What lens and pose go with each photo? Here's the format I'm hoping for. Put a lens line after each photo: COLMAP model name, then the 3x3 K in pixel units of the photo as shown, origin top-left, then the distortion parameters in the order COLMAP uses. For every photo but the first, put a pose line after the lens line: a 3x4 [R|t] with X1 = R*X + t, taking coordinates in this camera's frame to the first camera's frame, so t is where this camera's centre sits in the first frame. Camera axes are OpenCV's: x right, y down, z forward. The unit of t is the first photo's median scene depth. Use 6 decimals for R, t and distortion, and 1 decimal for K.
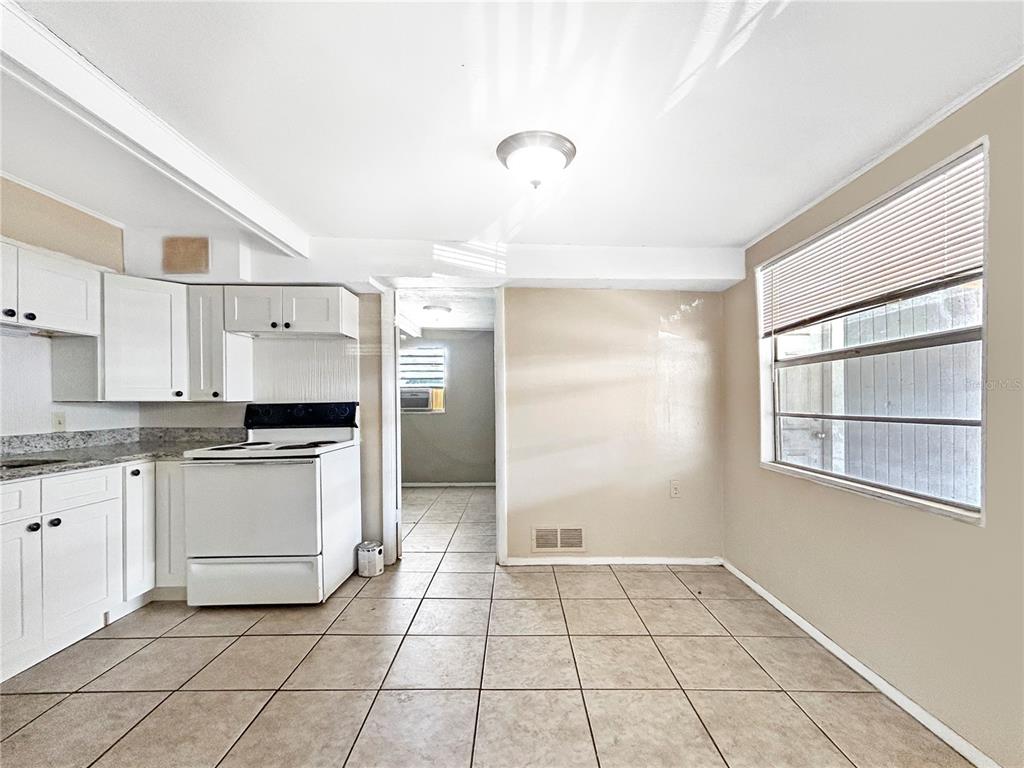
lens RADIAL K [[425.4, 0, 525.0], [0, 425.4, 404.0], [0, 0, 1]] dist [-0.010167, 0.001195]
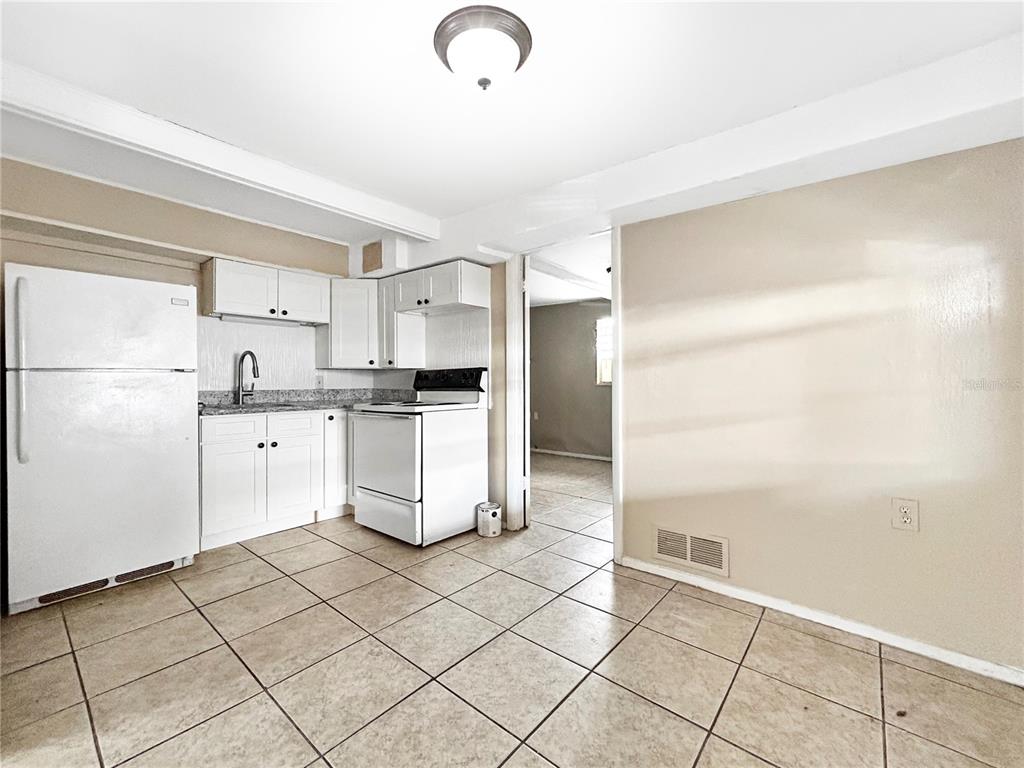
lens RADIAL K [[425.4, 0, 512.3], [0, 425.4, 378.2], [0, 0, 1]] dist [-0.010167, 0.001195]
pose [[0.756502, 0.000755, -0.653992, 0.379350], [-0.006572, 0.999958, -0.006447, 0.030786], [0.653959, 0.009175, 0.756474, 0.272751]]
